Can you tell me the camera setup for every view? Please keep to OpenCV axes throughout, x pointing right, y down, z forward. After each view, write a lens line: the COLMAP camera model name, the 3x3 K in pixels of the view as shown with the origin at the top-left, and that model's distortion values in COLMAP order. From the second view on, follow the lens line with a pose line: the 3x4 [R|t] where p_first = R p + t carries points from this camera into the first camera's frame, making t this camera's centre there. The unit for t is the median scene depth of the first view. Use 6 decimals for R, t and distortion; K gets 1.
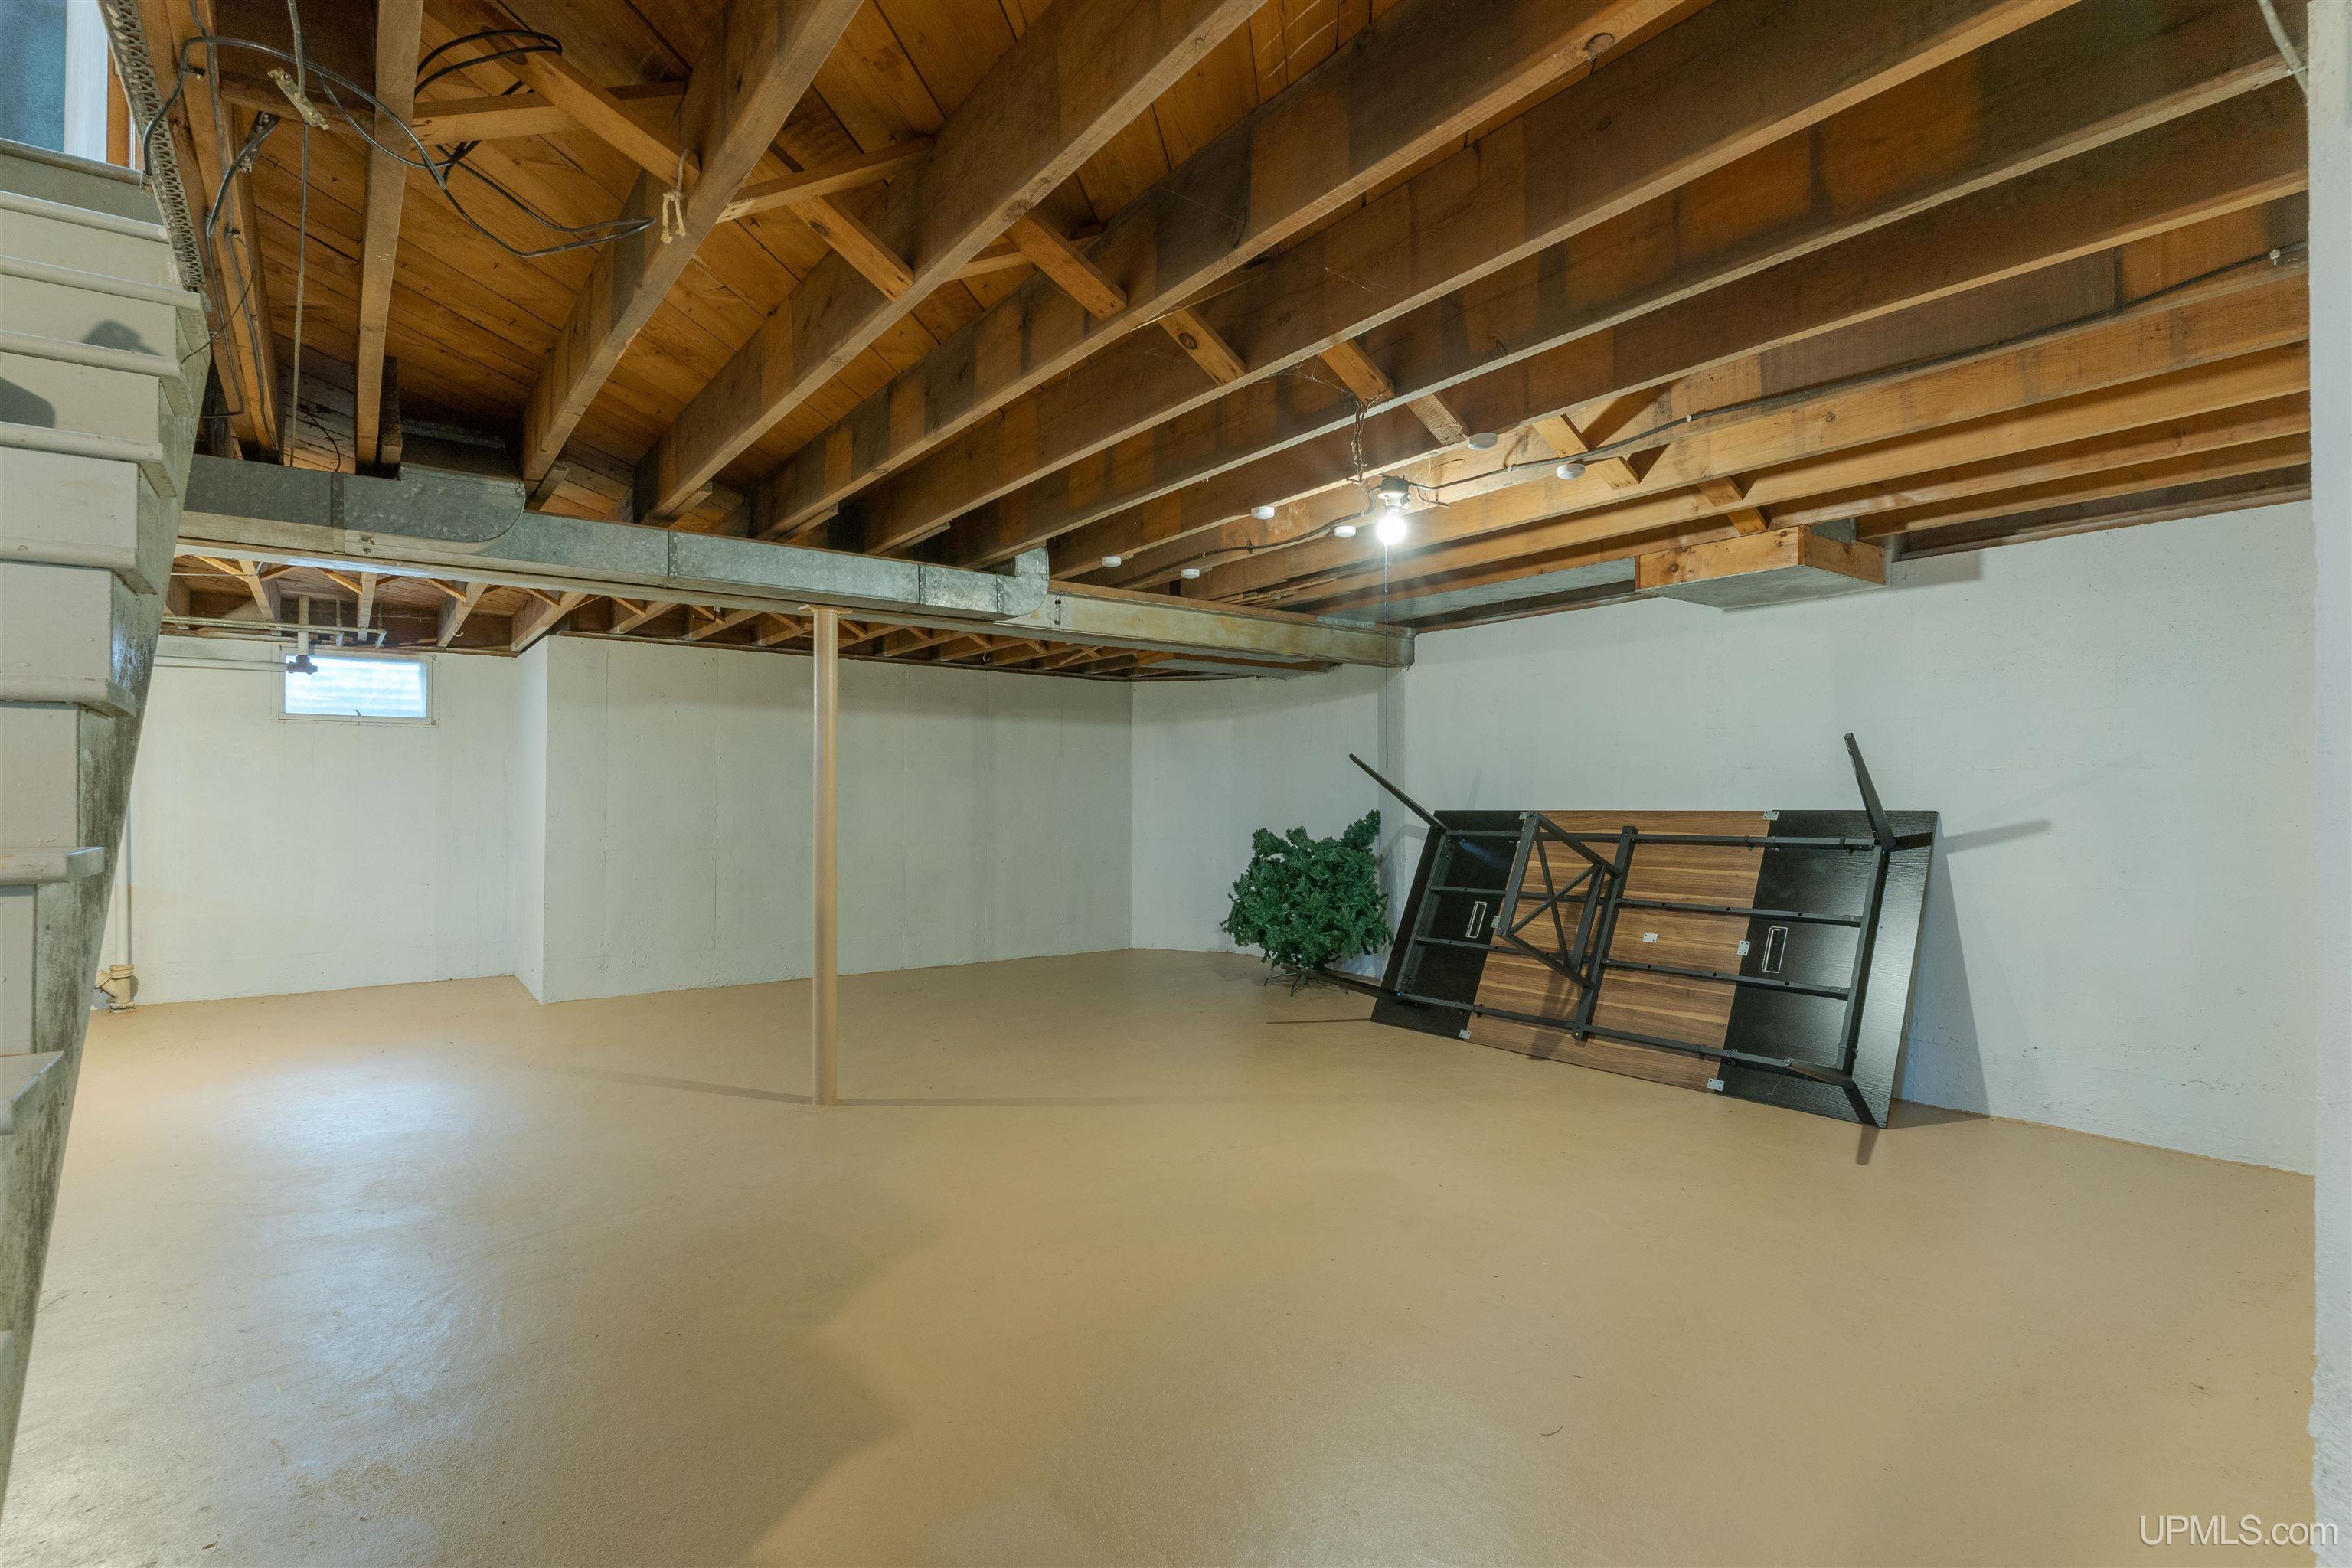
lens RADIAL K [[1125.8, 0, 1177.5], [0, 1125.8, 787.8], [0, 0, 1]] dist [0.006137, -0.000526]
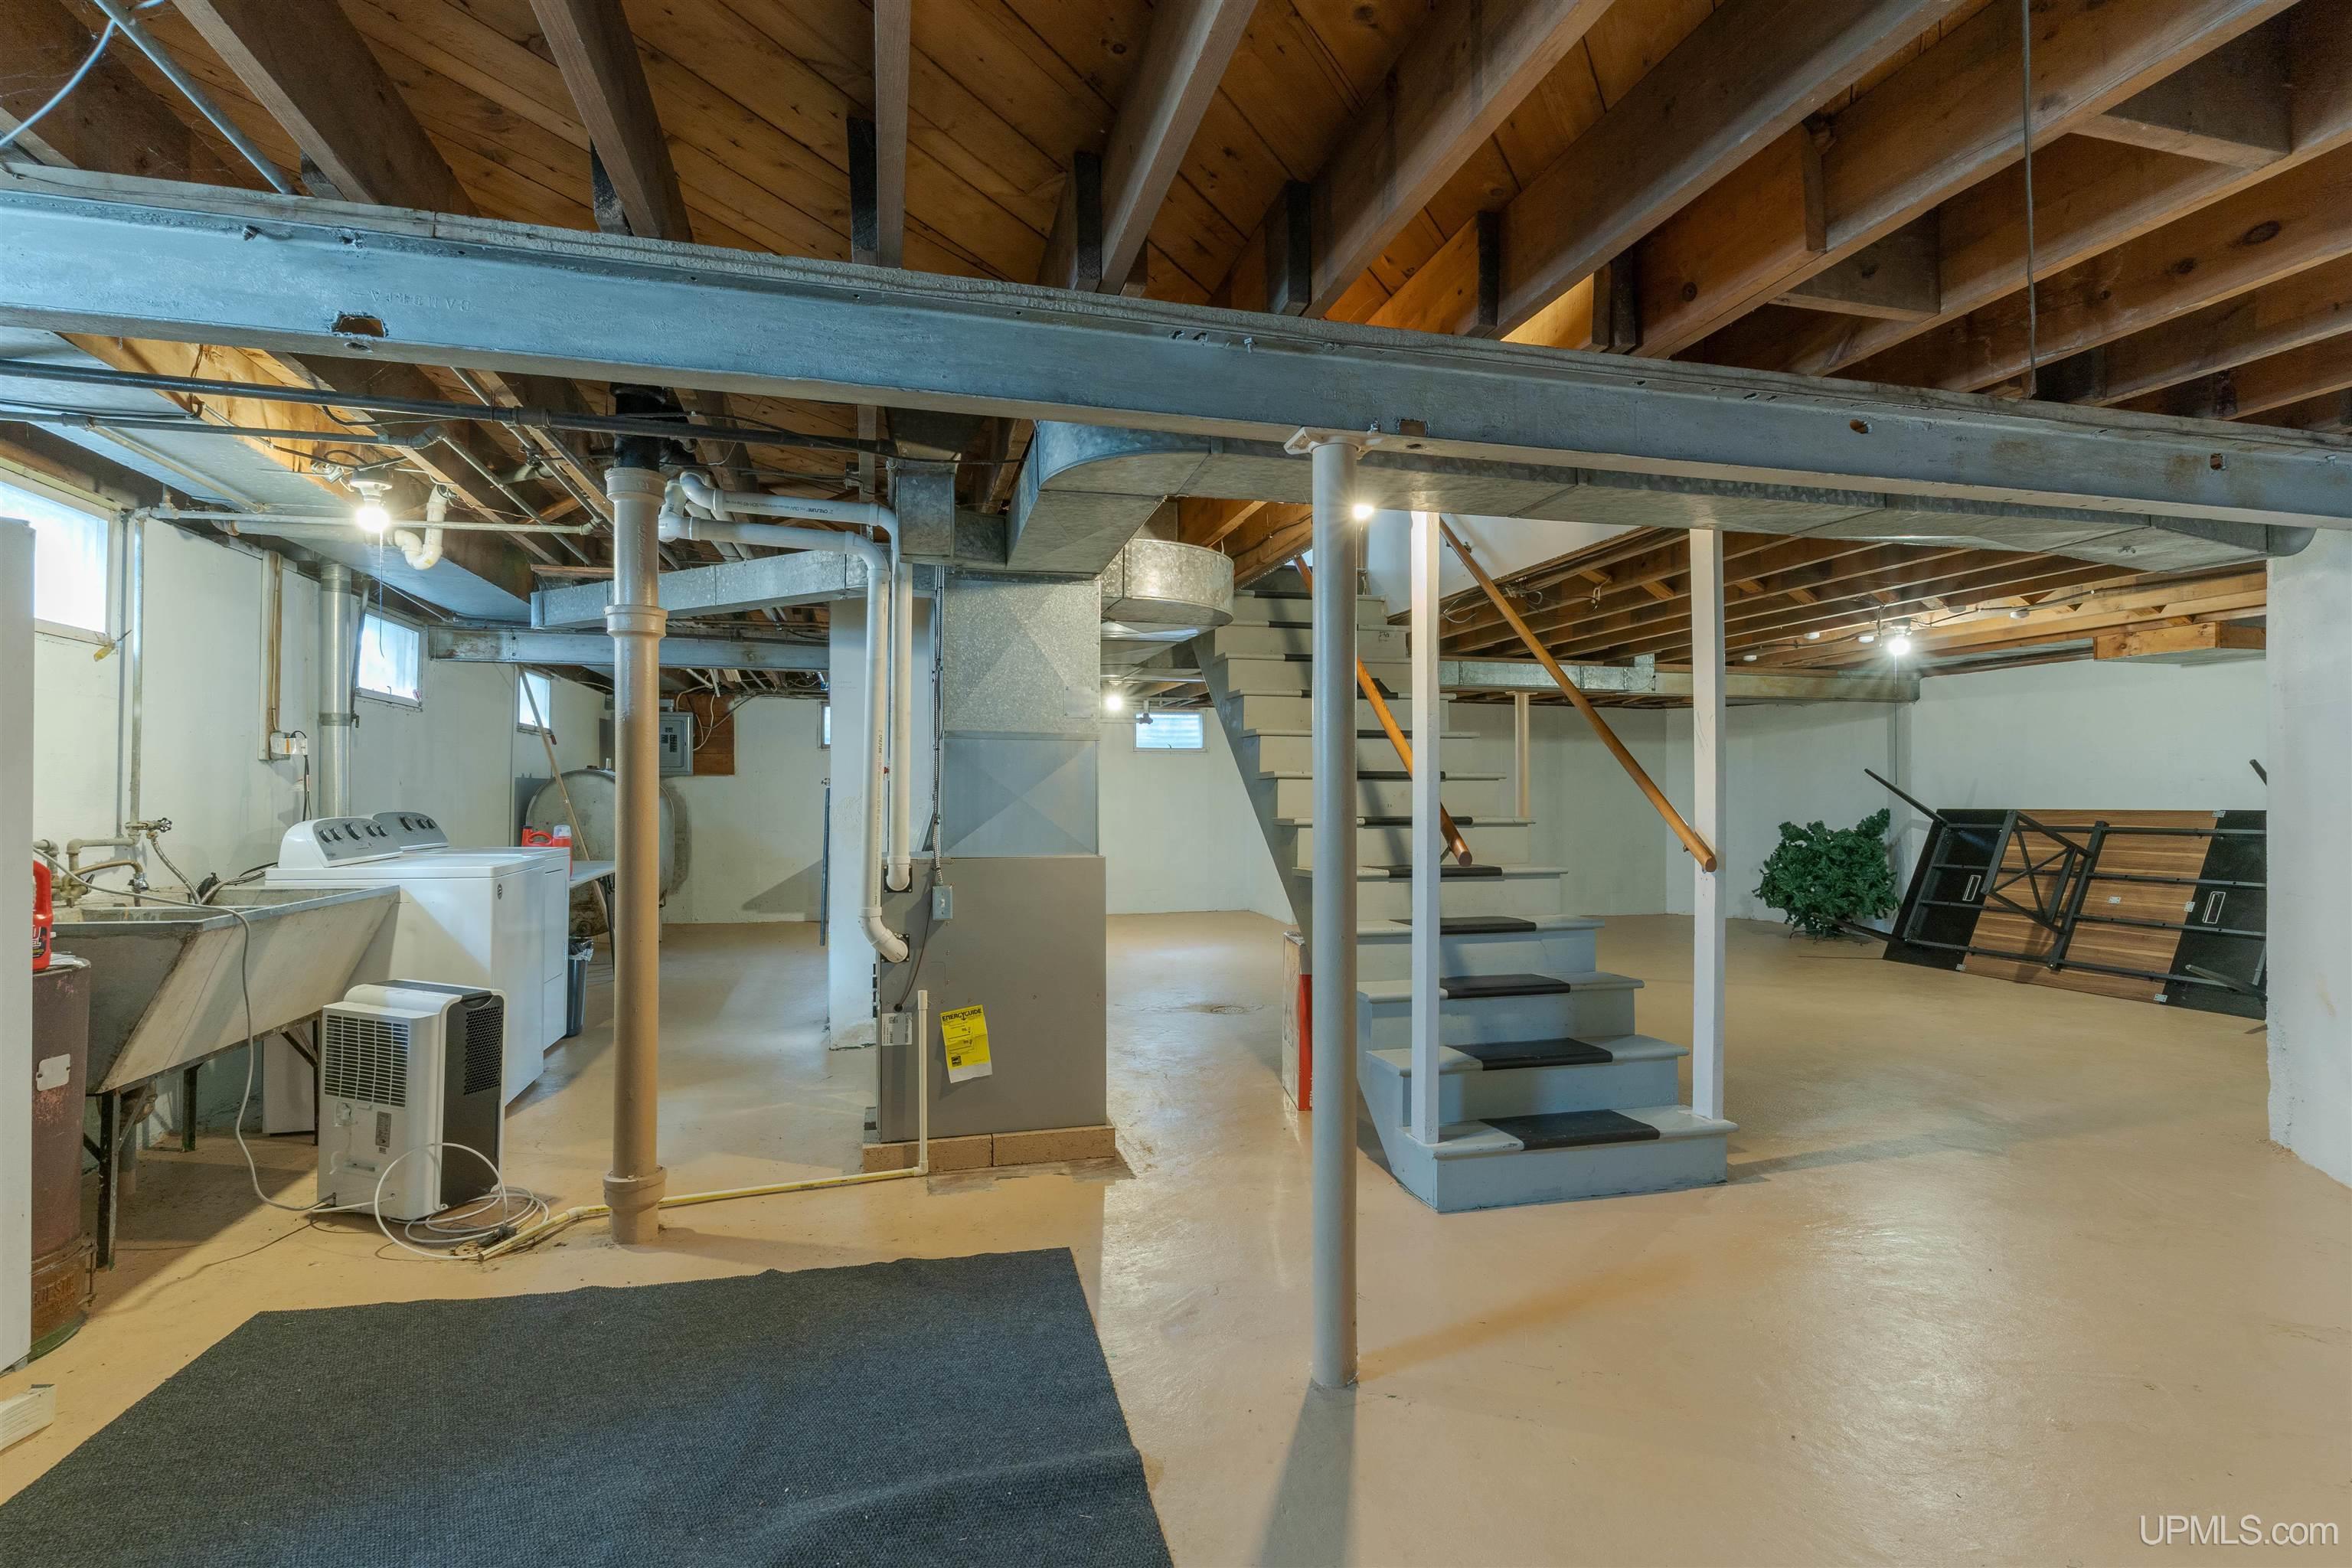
lens RADIAL K [[1125.8, 0, 1174.3], [0, 1125.8, 782.4], [0, 0, 1]] dist [0.006137, -0.000526]
pose [[0.927298, -0.002965, -0.374312, -0.135471], [0.002306, 0.999995, -0.002210, -0.013106], [0.374316, 0.001186, 0.927300, -0.715882]]
